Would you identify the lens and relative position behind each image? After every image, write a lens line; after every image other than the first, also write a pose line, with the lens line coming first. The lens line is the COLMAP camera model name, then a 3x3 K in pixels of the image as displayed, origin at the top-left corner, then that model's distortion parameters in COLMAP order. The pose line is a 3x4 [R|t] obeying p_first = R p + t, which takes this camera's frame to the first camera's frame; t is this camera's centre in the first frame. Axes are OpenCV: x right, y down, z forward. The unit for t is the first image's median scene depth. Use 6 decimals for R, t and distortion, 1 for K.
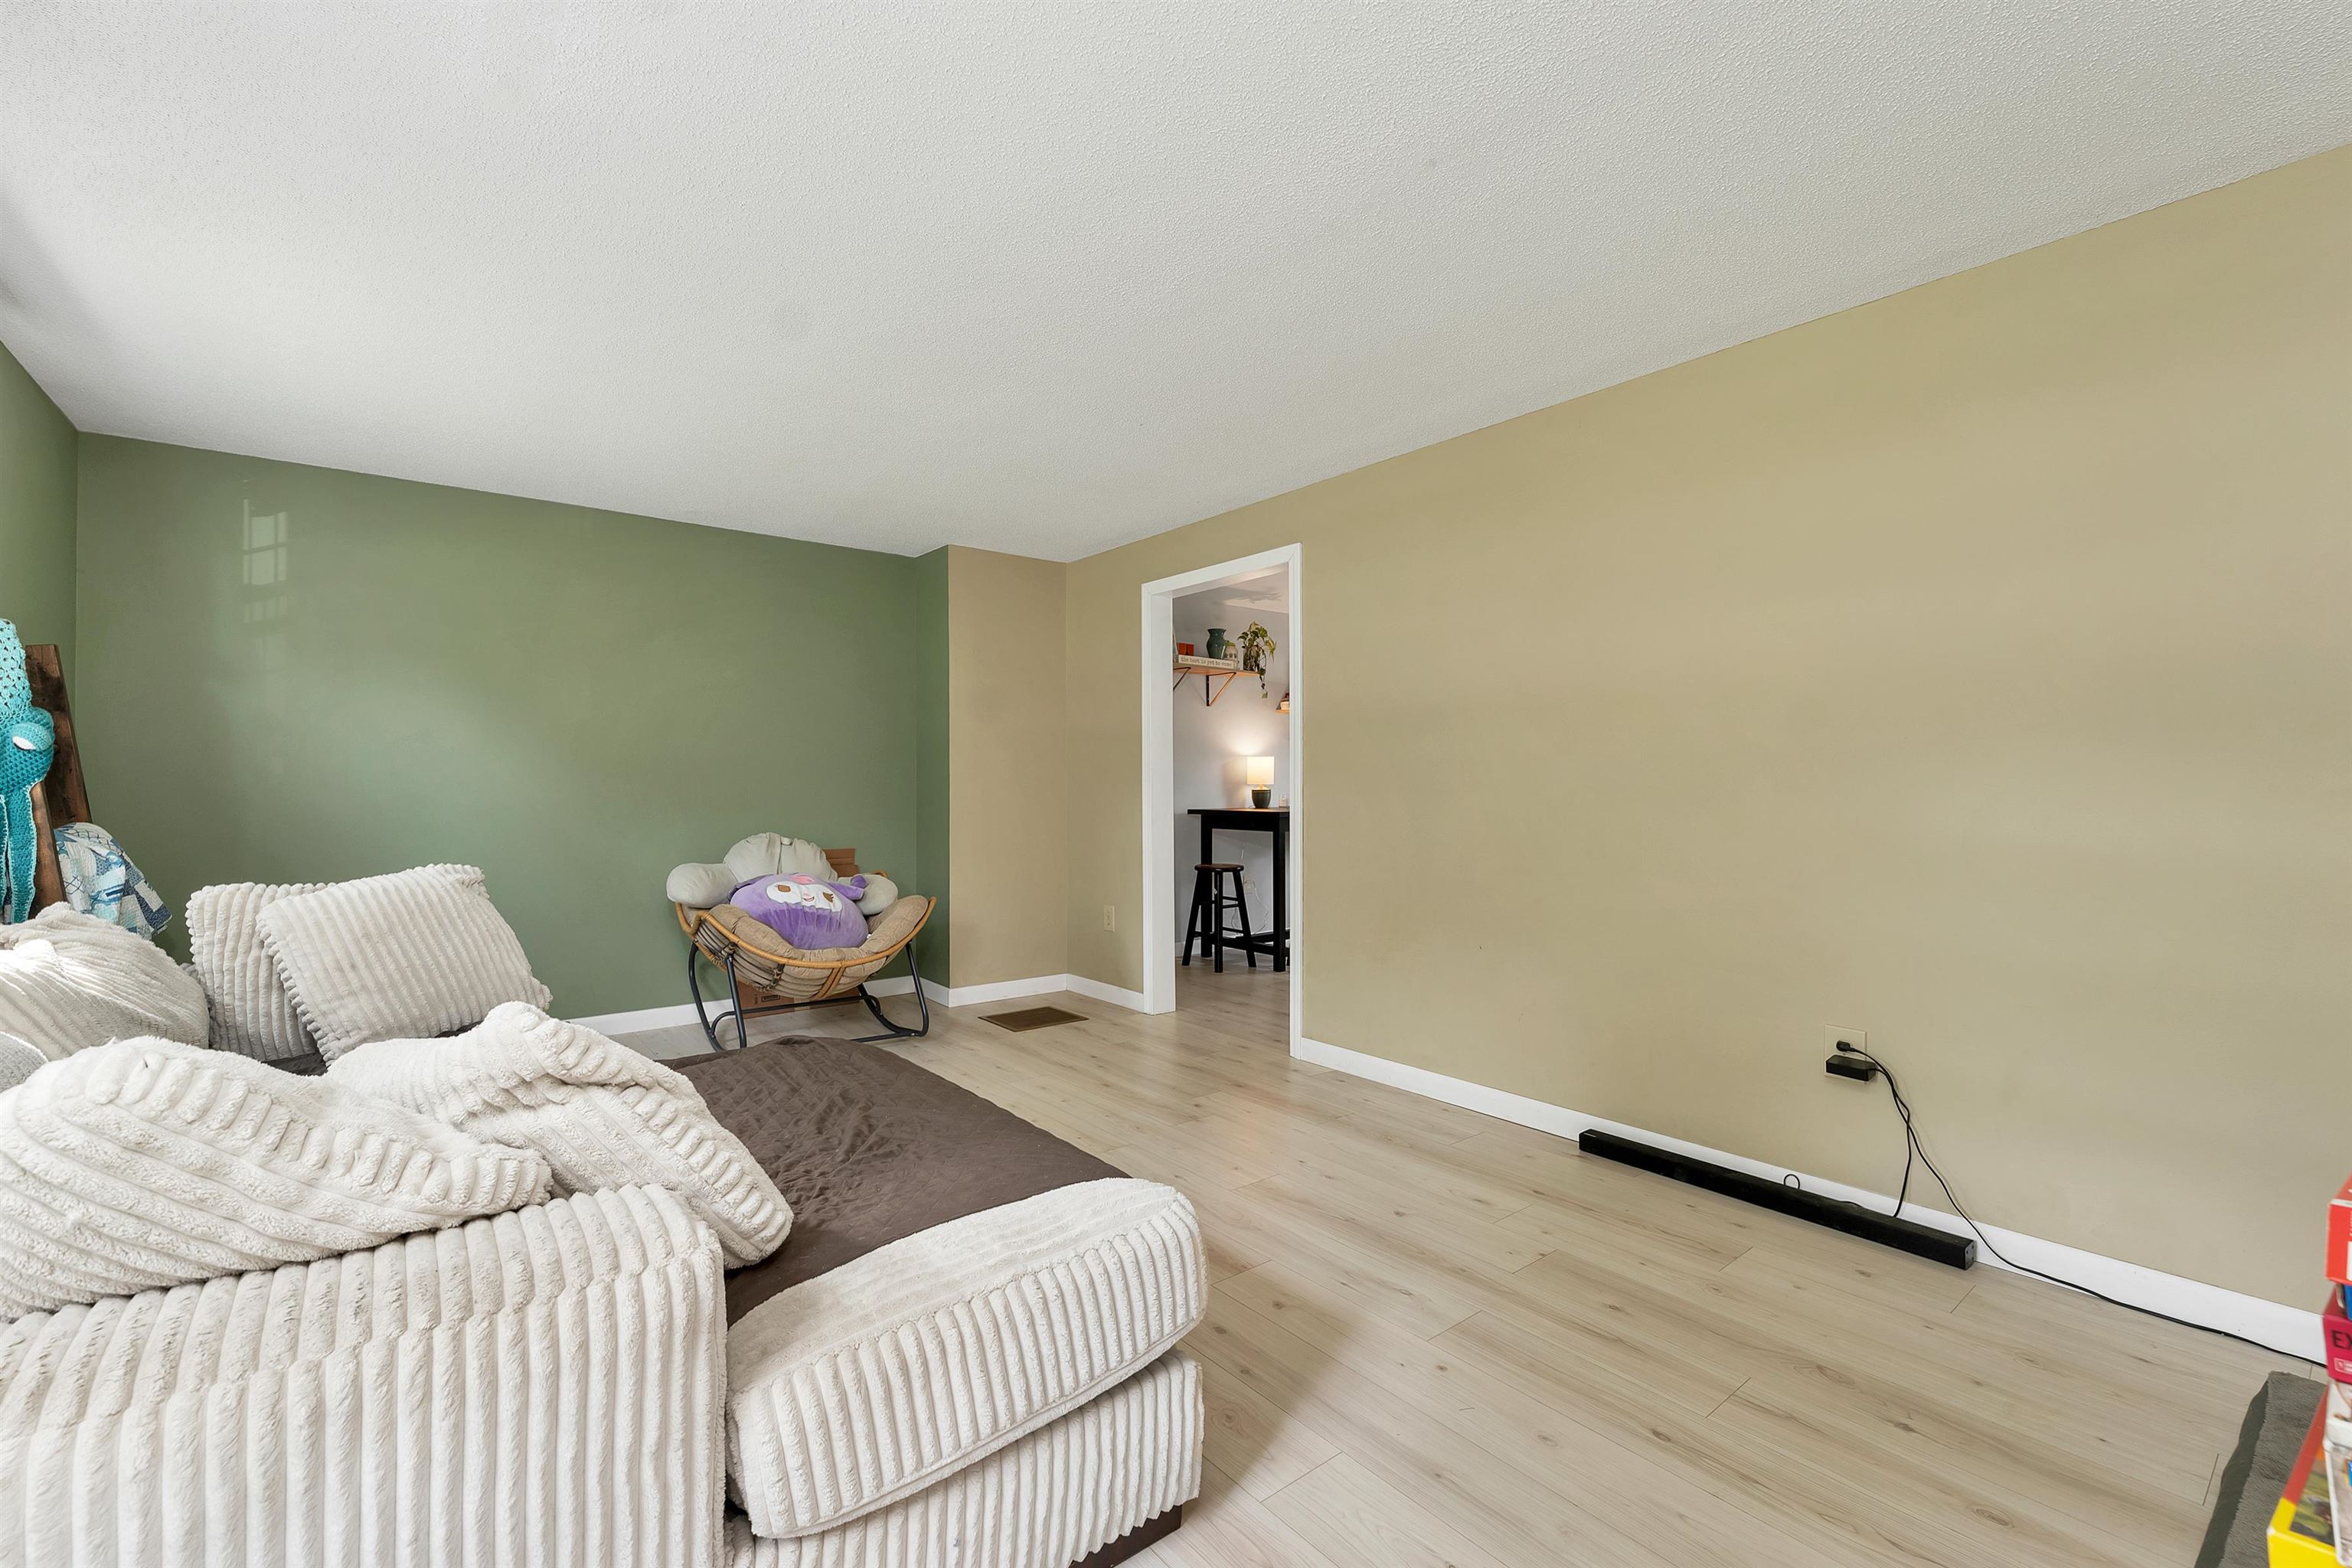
lens RADIAL K [[976.4, 0, 1172.6], [0, 976.4, 794.9], [0, 0, 1]] dist [0.000754, 0.000136]
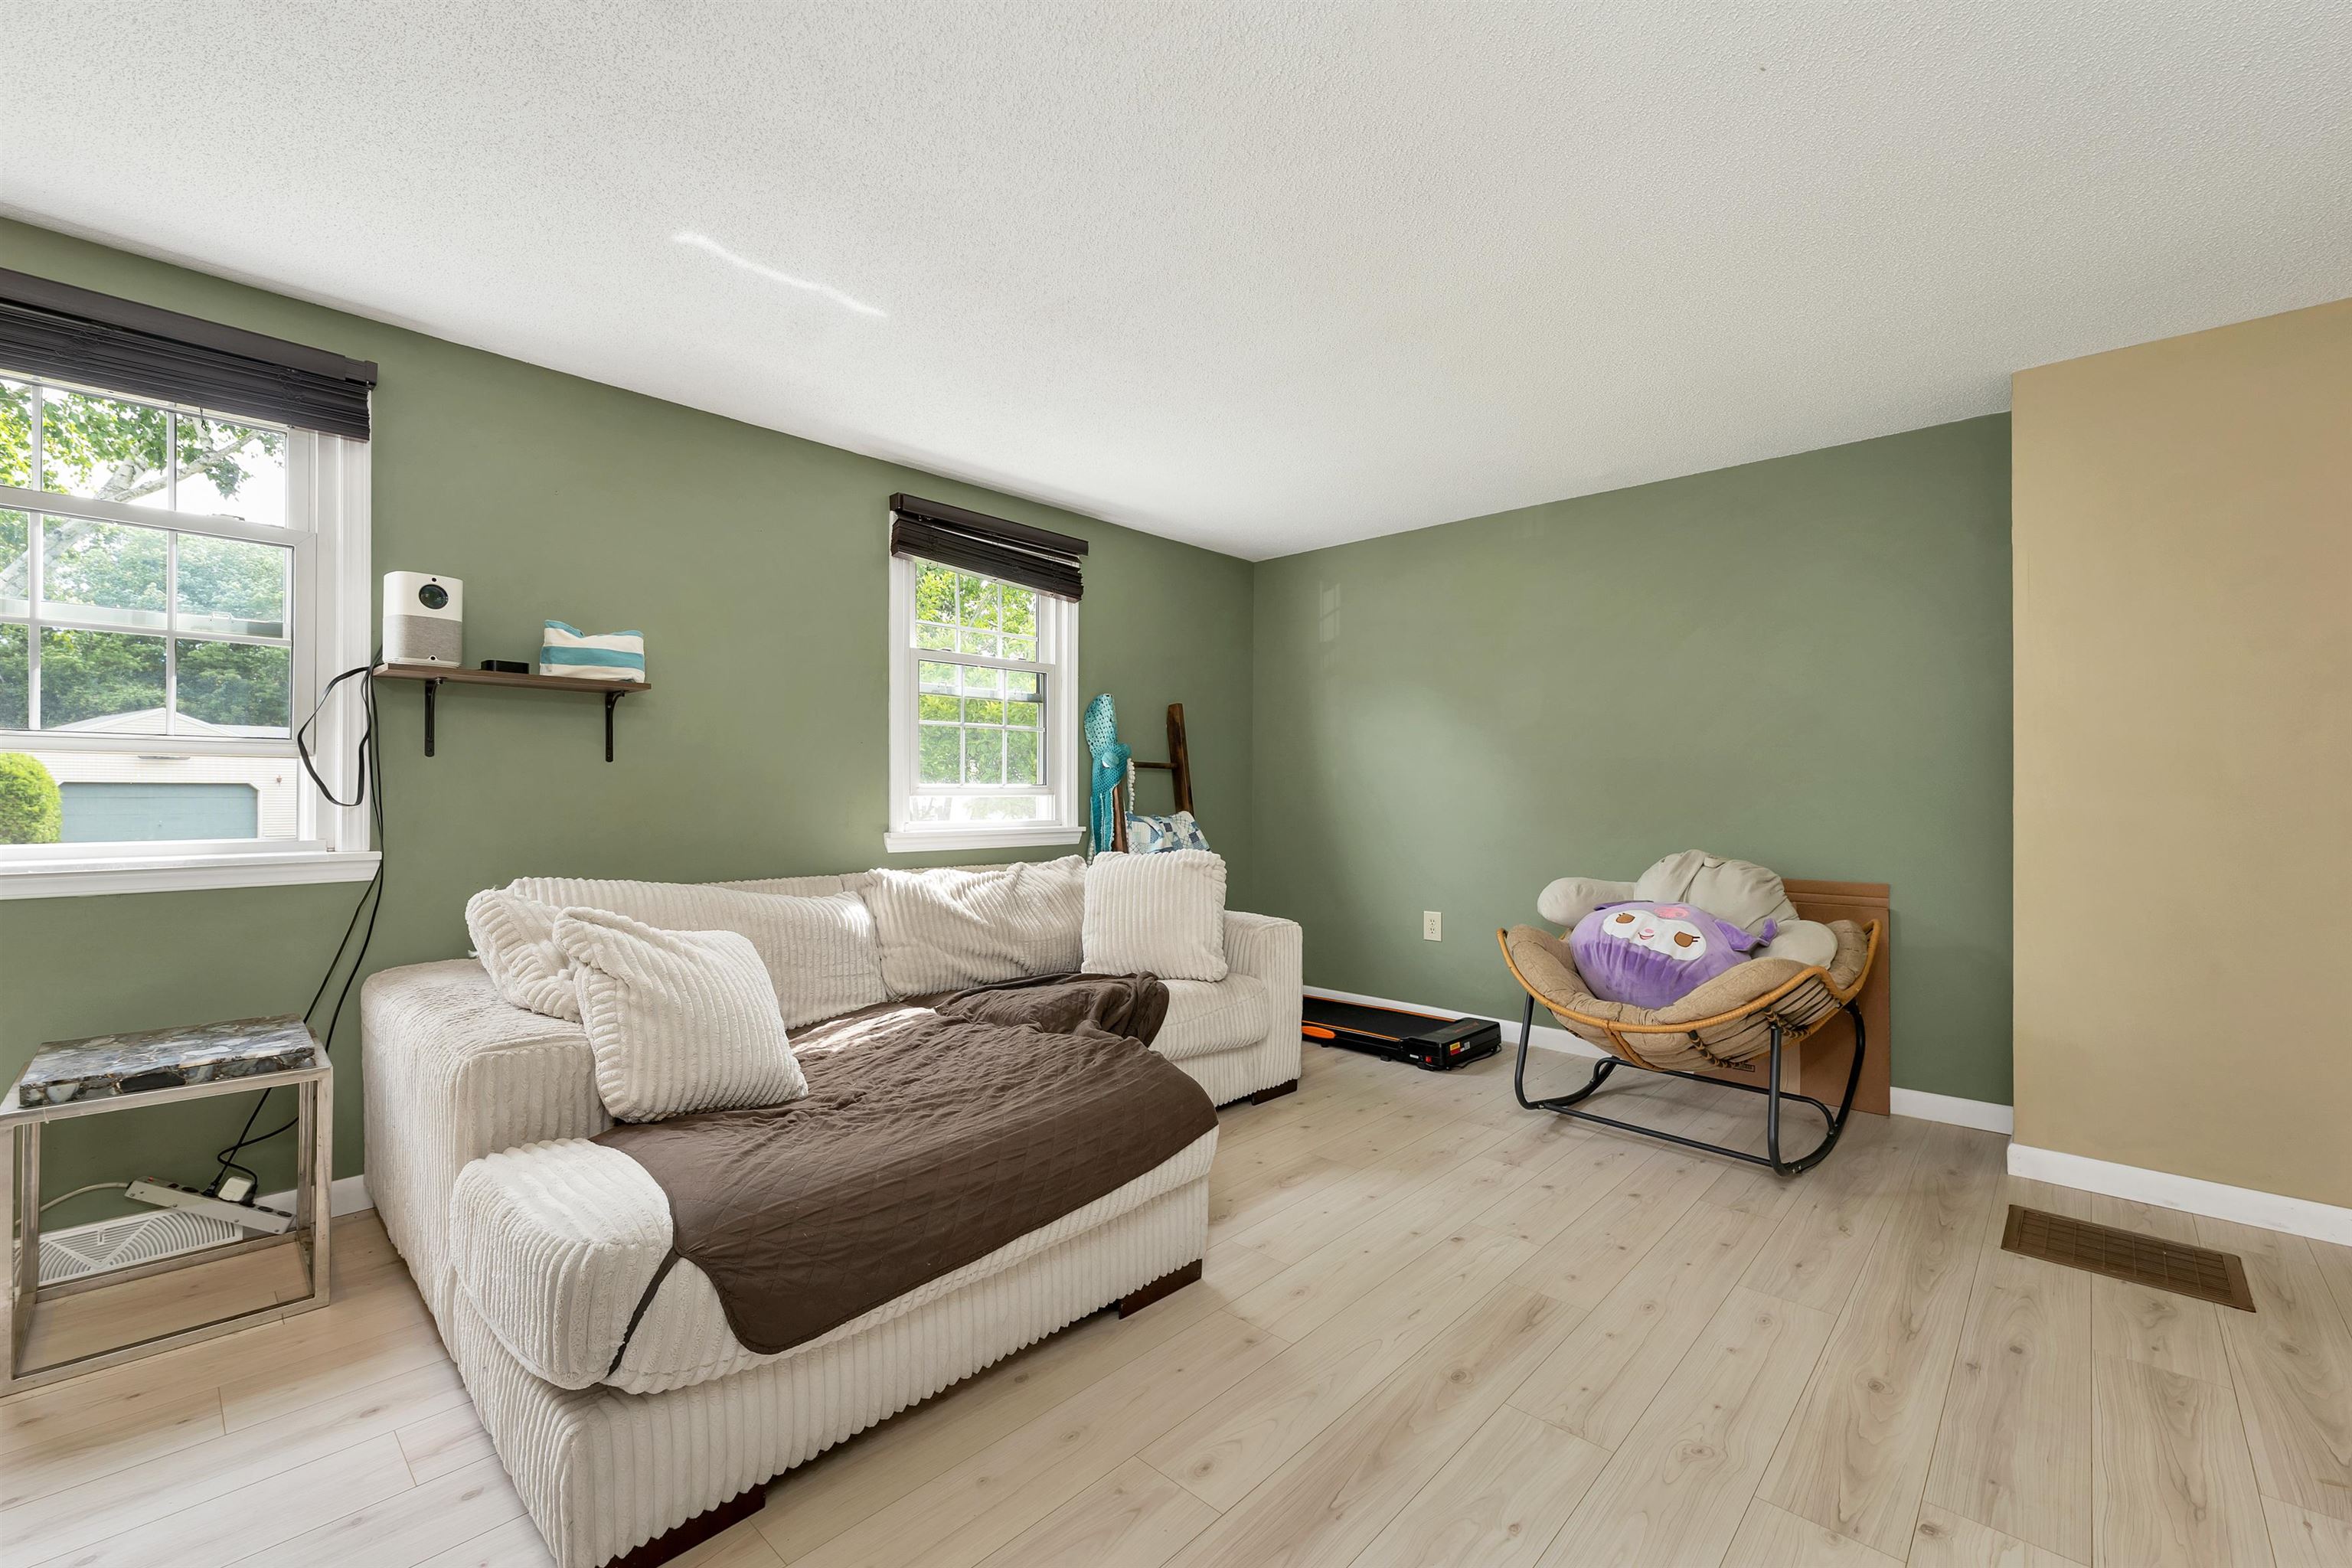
lens RADIAL K [[1003.2, 0, 1167.5], [0, 1003.2, 787.5], [0, 0, 1]] dist [-0.000253, -0.000121]
pose [[0.135087, -0.006100, -0.990815, 0.544912], [-0.017203, 0.999816, -0.008501, 0.004690], [0.990684, 0.018194, 0.134957, 0.792365]]
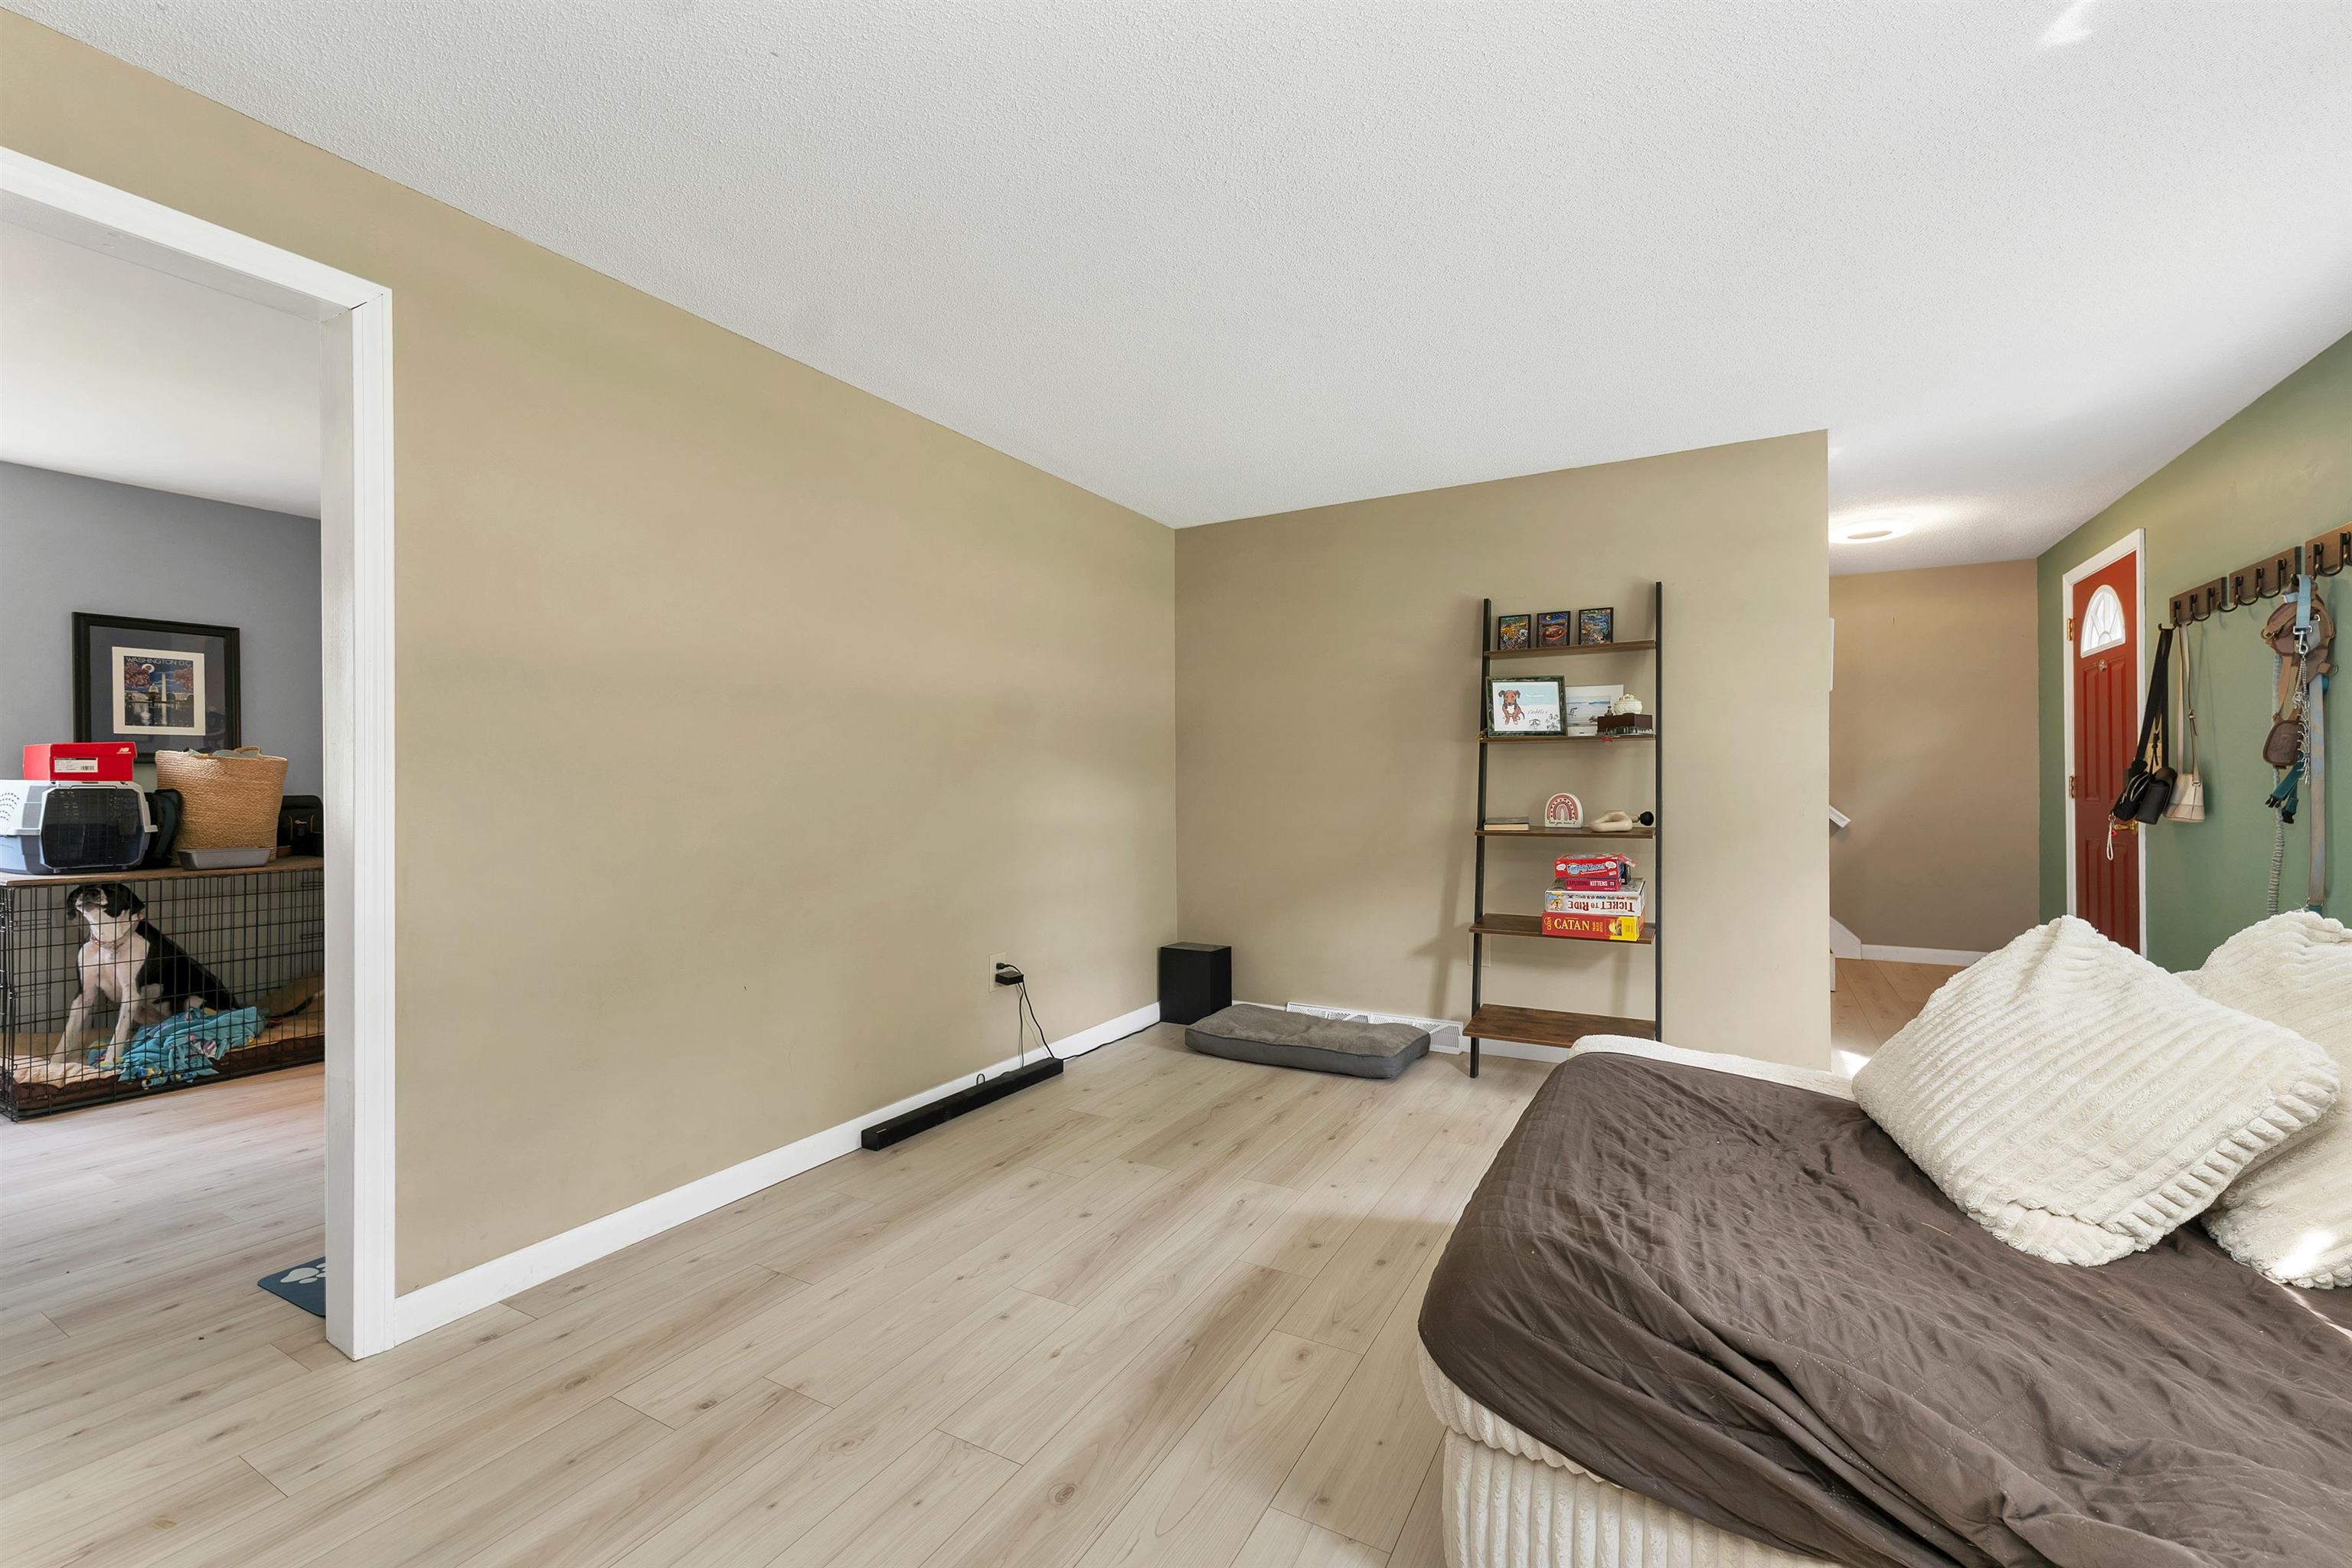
lens RADIAL K [[976.4, 0, 1172.6], [0, 976.4, 794.9], [0, 0, 1]] dist [0.000754, 0.000136]
pose [[-0.354289, -0.009764, 0.935085, -0.694752], [0.015731, 0.999742, 0.016399, -0.003906], [-0.935004, 0.020519, -0.354044, 1.238105]]
